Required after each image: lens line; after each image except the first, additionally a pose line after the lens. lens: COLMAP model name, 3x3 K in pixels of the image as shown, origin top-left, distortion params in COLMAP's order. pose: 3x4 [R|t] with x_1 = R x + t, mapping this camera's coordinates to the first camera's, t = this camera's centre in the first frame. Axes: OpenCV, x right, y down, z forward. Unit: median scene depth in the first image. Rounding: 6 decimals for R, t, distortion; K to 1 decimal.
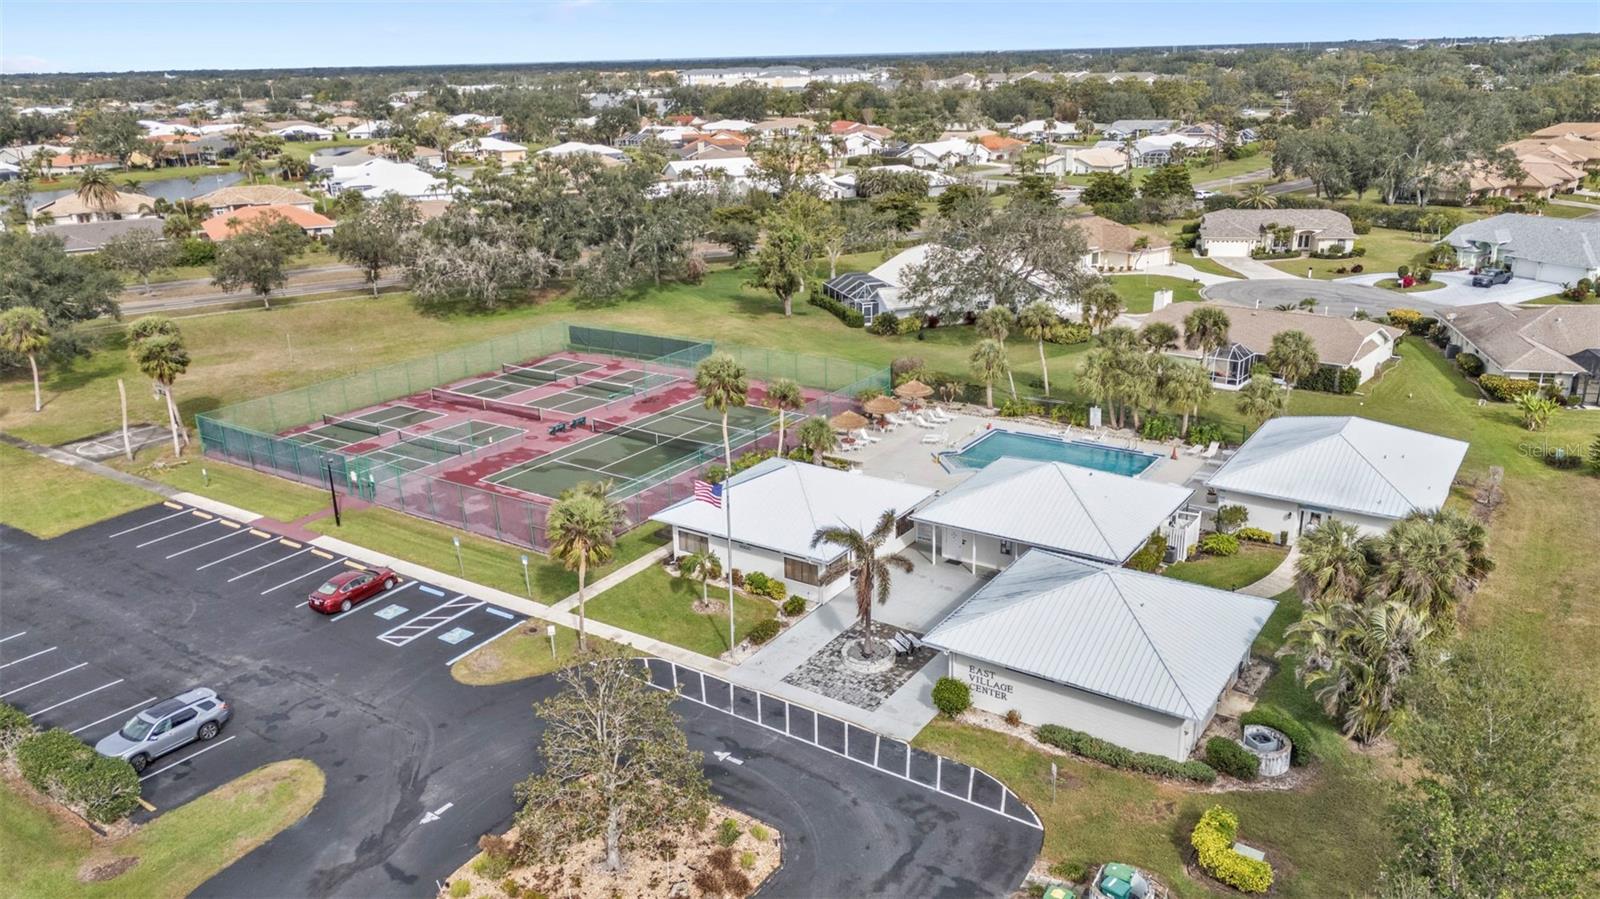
lens RADIAL K [[1169.9, 0, 802.3], [0, 1169.9, 454.5], [0, 0, 1]] dist [0.067299, -0.053792]
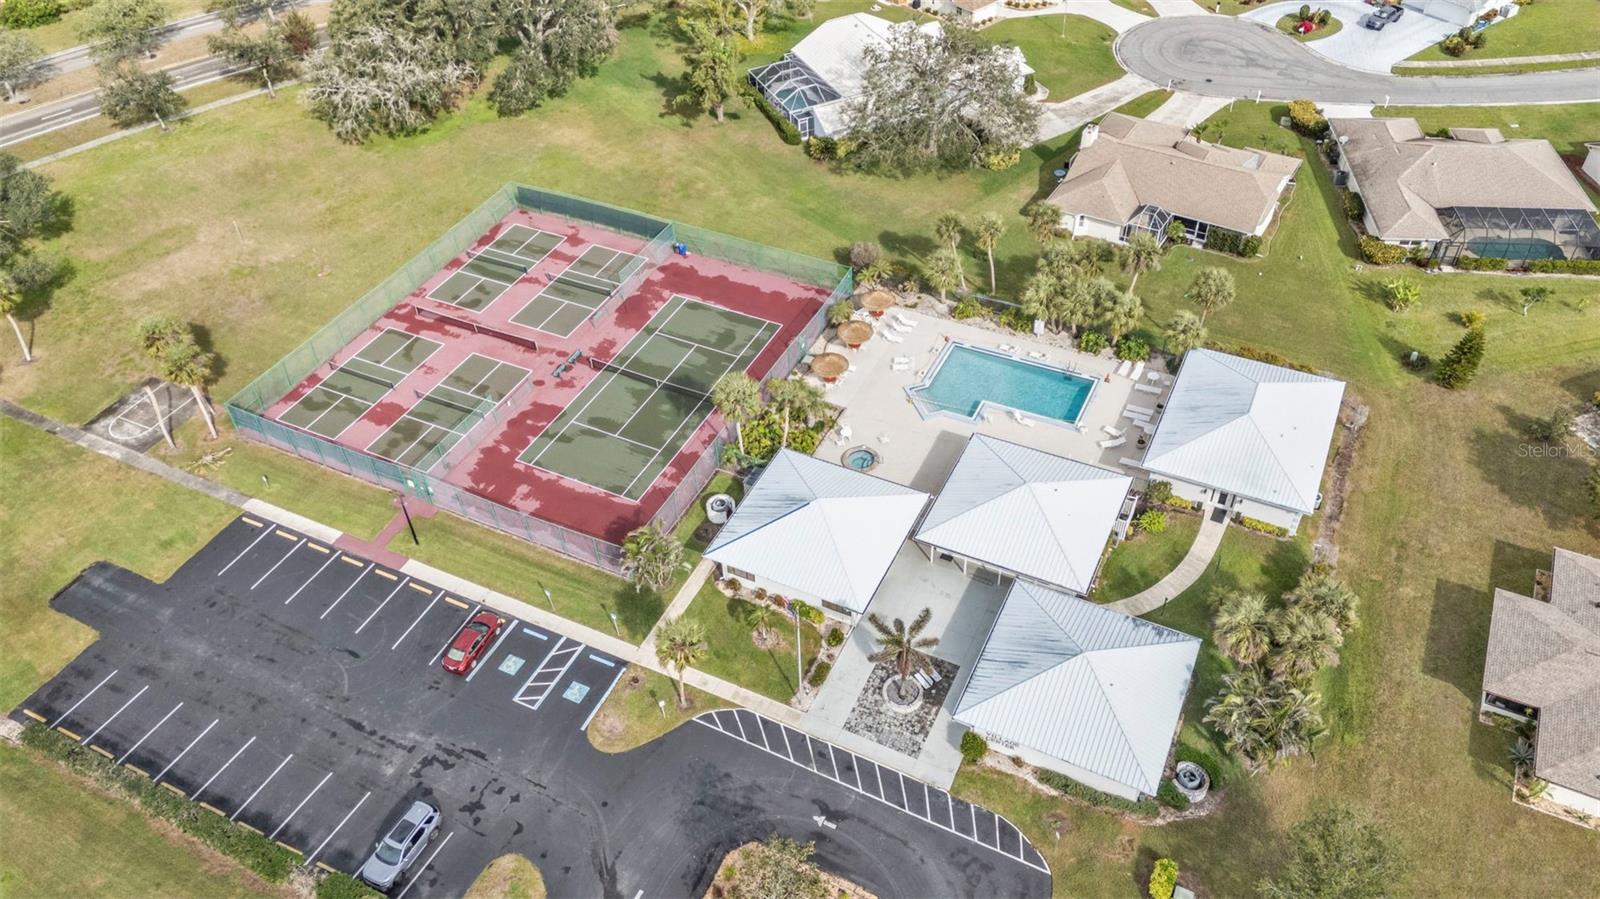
lens RADIAL K [[1169.9, 0, 802.7], [0, 1169.9, 450.6], [0, 0, 1]] dist [0.067299, -0.053792]
pose [[0.990484, -0.100440, 0.094089, -0.144613], [0.053622, 0.911272, 0.408299, -0.592241], [-0.126750, -0.399369, 0.907986, -0.083191]]
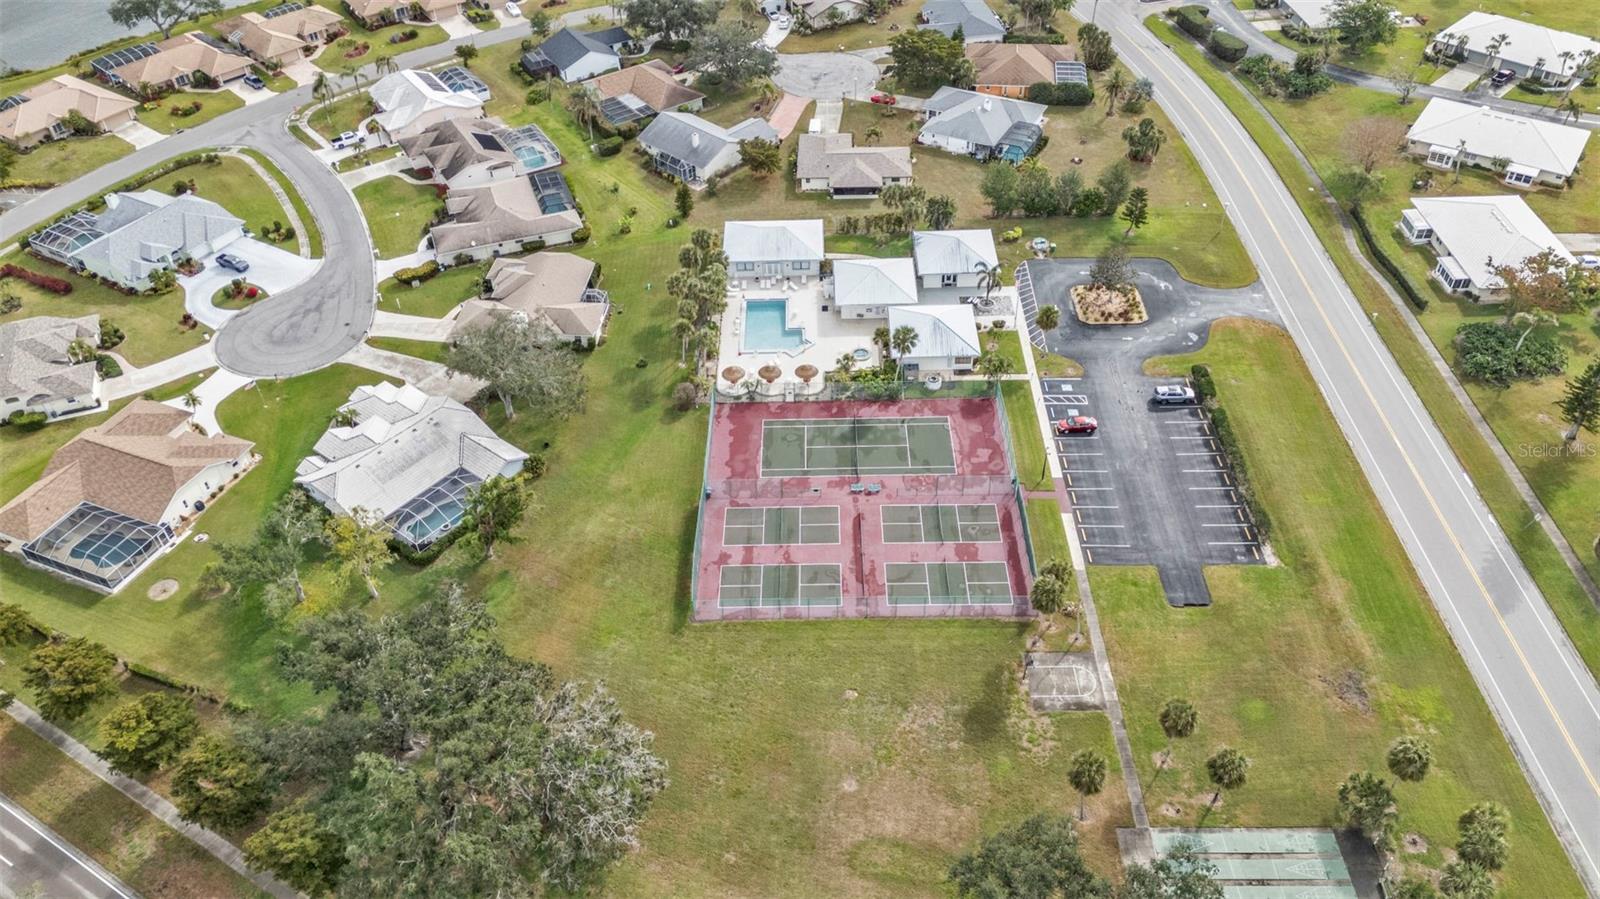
lens RADIAL K [[1169.9, 0, 796.4], [0, 1169.9, 450.2], [0, 0, 1]] dist [0.067299, -0.053792]
pose [[-0.556861, -0.519586, 0.648024, -1.731494], [0.304447, 0.598204, 0.741258, -1.892898], [-0.772798, 0.610067, -0.174930, 2.012281]]
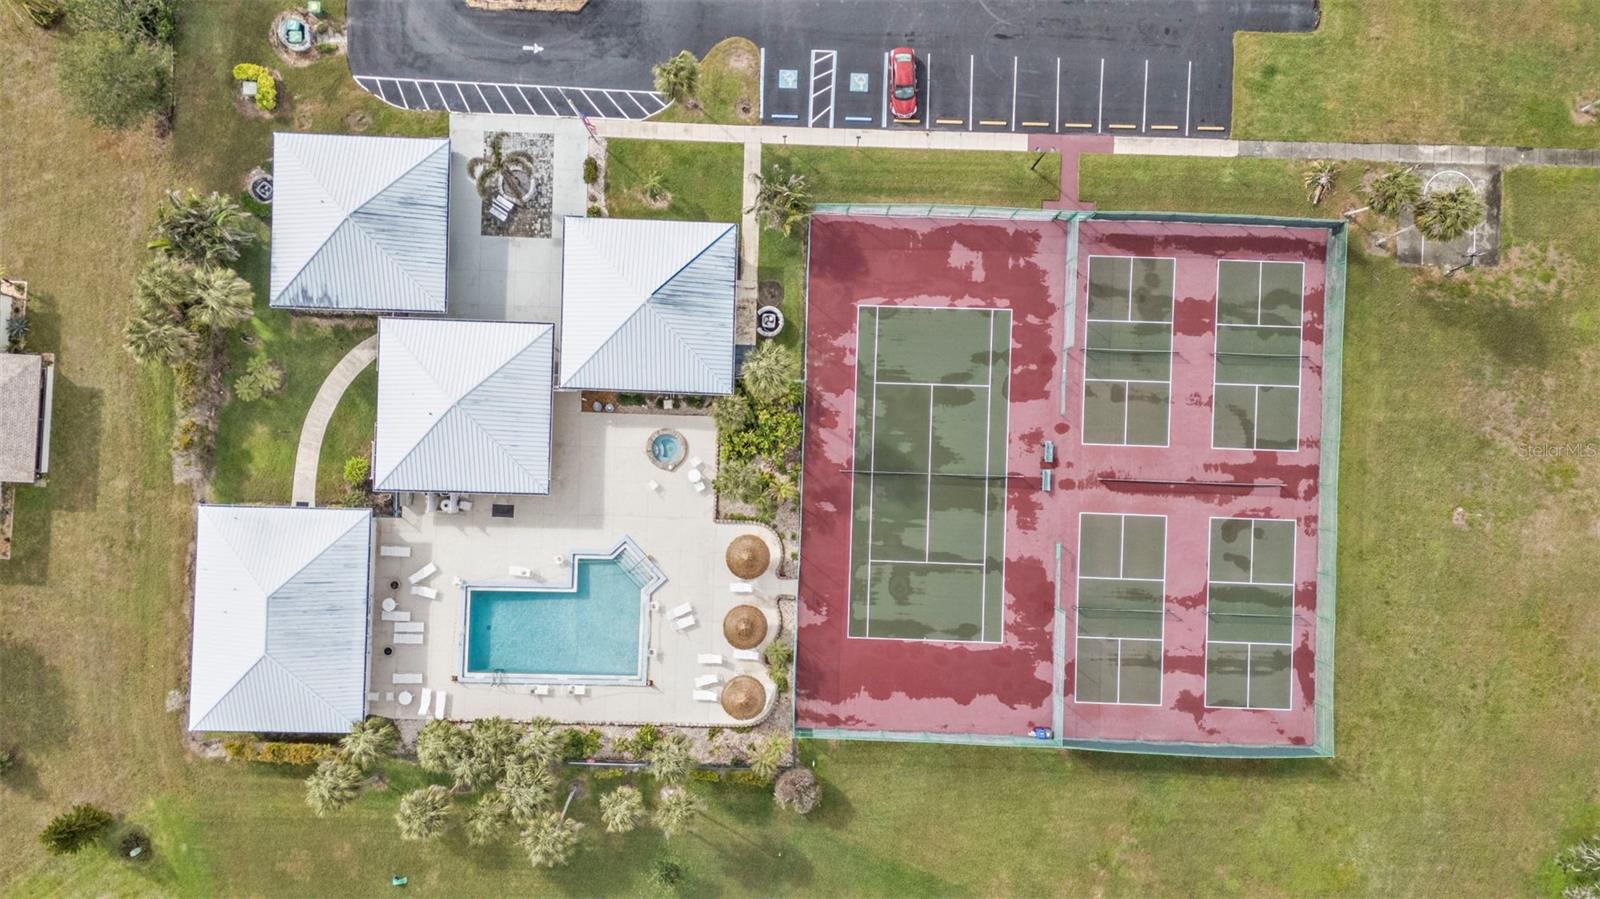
lens RADIAL K [[1169.9, 0, 802.6], [0, 1169.9, 445.5], [0, 0, 1]] dist [0.067299, -0.053792]
pose [[-0.844775, 0.535092, 0.005593, -0.078008], [-0.165248, -0.270796, 0.948347, -1.331298], [0.508967, 0.800216, 0.317185, 0.911768]]
